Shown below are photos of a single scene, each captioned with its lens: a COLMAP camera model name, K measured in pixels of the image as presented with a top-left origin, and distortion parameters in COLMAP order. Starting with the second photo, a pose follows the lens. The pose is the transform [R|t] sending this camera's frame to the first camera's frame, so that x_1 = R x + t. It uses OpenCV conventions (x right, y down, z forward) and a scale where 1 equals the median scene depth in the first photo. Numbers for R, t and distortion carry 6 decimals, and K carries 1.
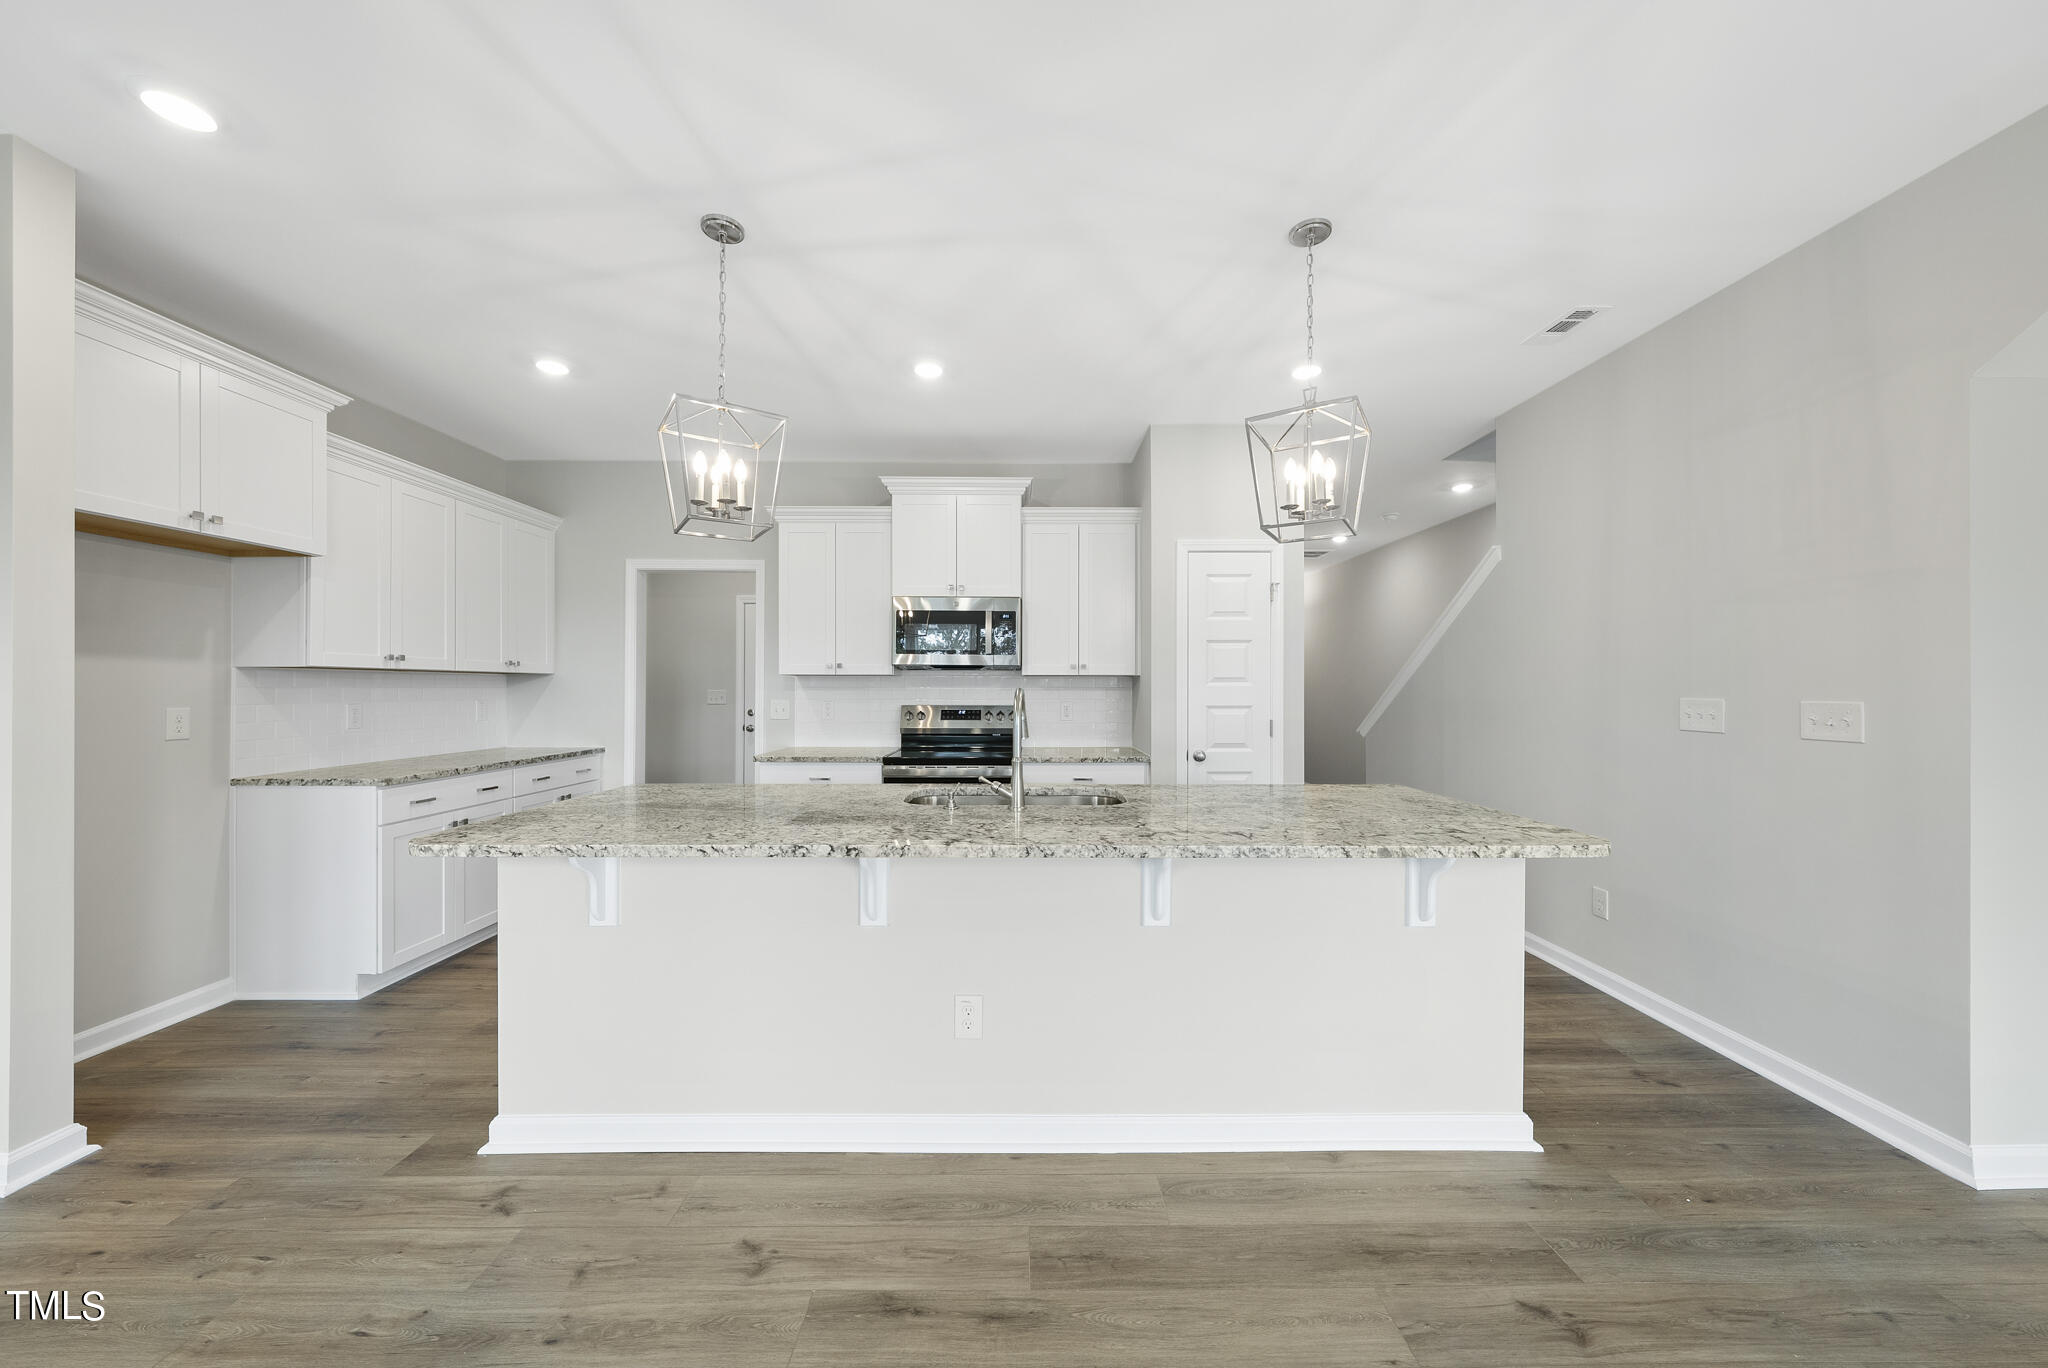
lens RADIAL K [[701.2, 0, 1020.7], [0, 701.2, 688.3], [0, 0, 1]] dist [-0.000927, 0.000386]
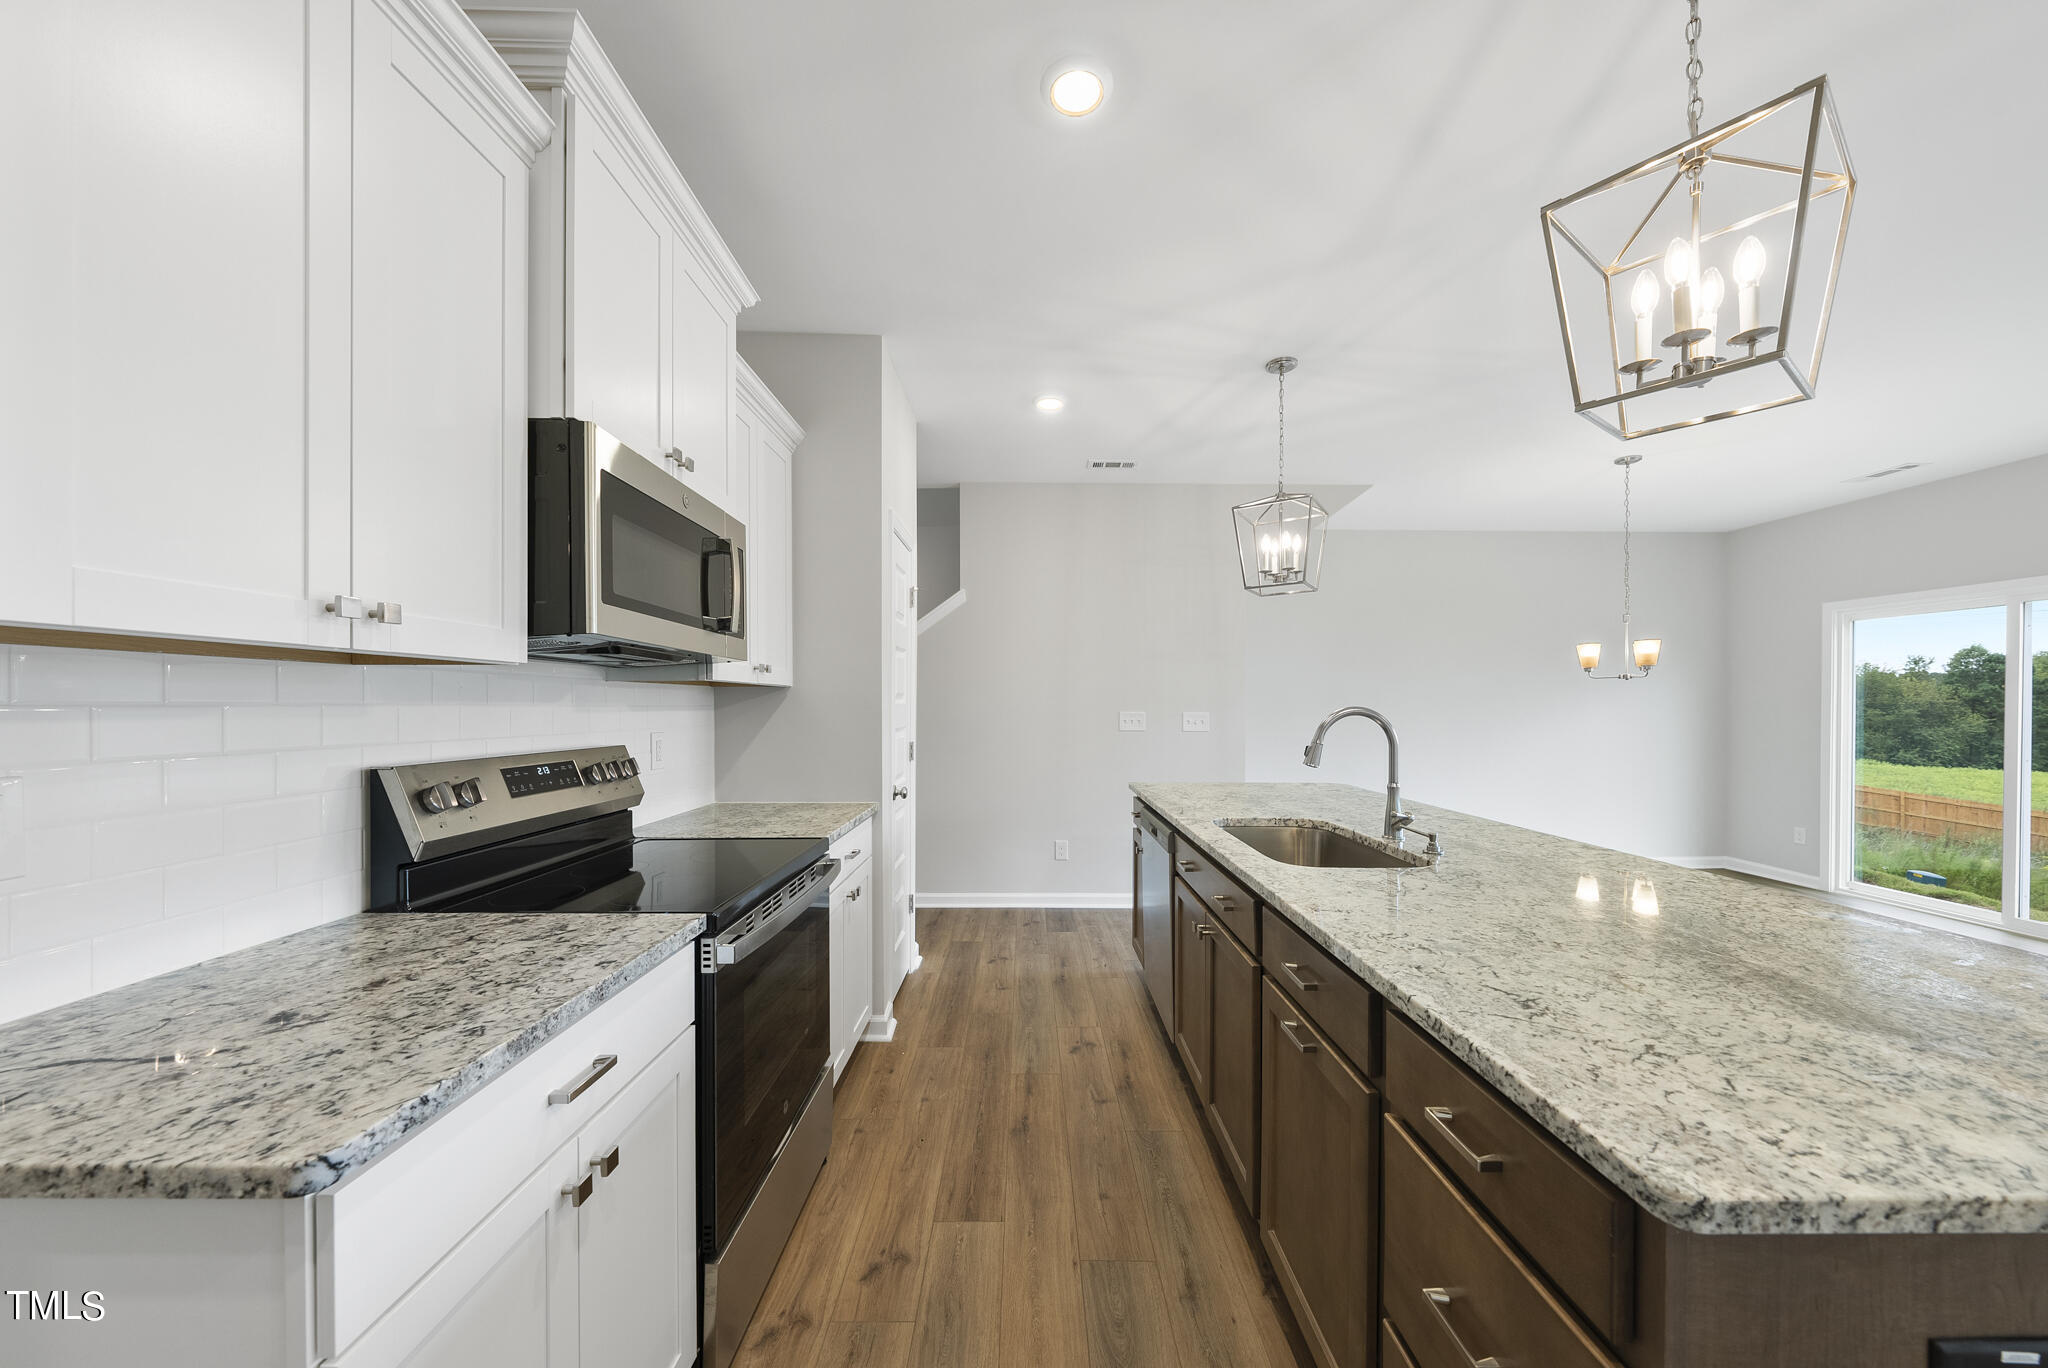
lens RADIAL K [[701.2, 0, 1047.1], [0, 701.2, 710.0], [0, 0, 1]] dist [-0.000927, 0.000386]
pose [[-0.014149, -0.005535, 0.999885, -0.905875], [-0.000758, 0.999984, 0.005525, -0.002464], [-0.999900, -0.000680, -0.014153, 1.464107]]
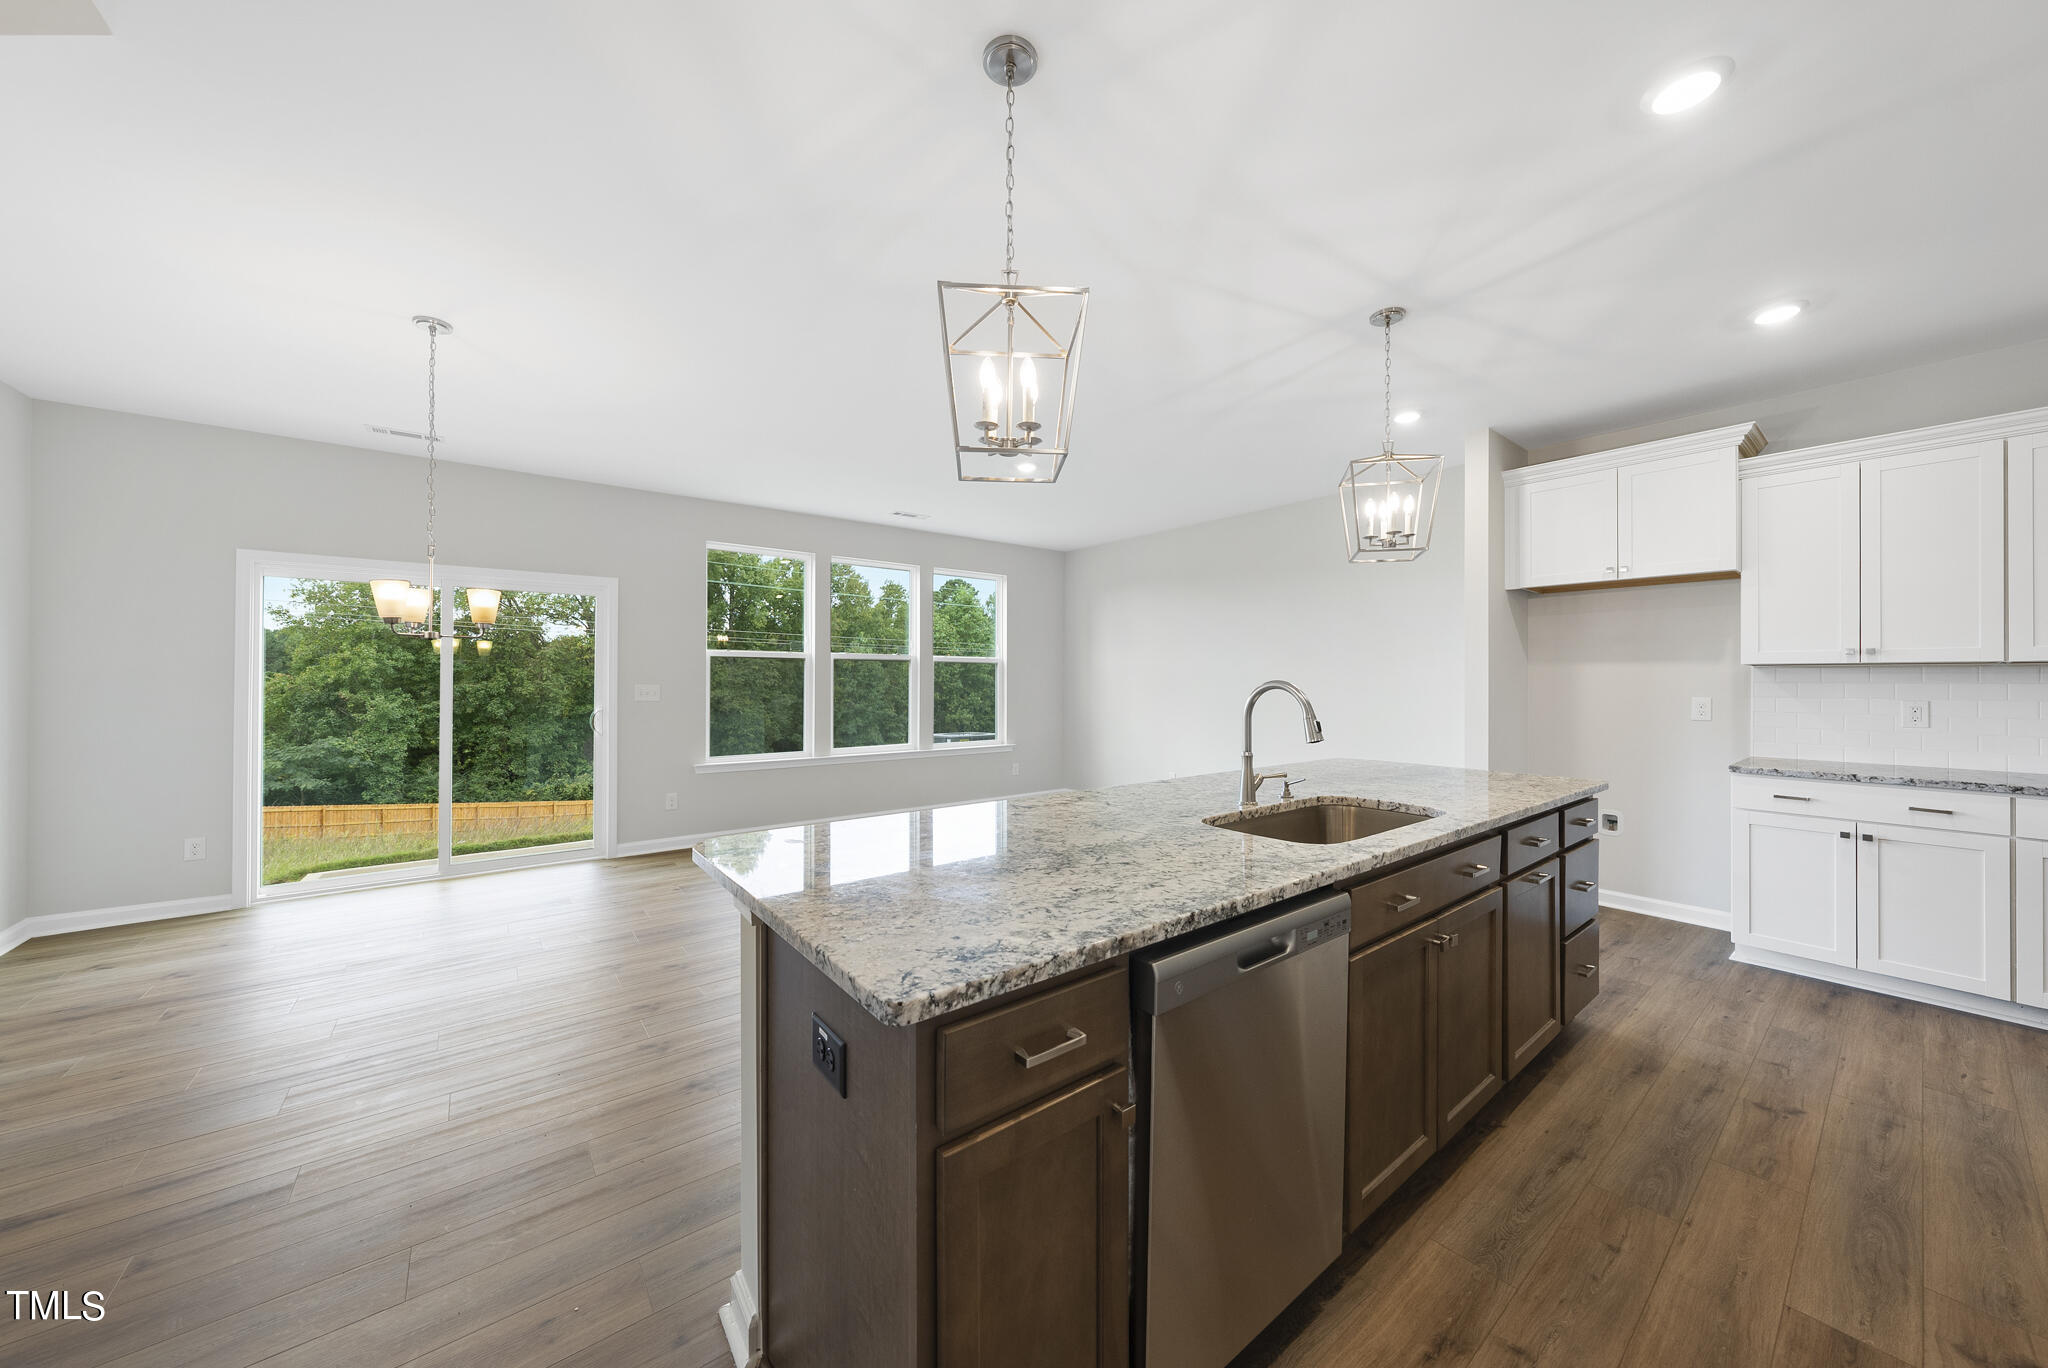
lens RADIAL K [[701.2, 0, 1018.7], [0, 701.2, 679.7], [0, 0, 1]] dist [-0.000927, 0.000386]
pose [[-0.795310, -0.001791, -0.606200, 0.851166], [-0.002646, 0.999996, 0.000517, -0.004122], [0.606197, 0.002016, -0.795312, 1.586173]]
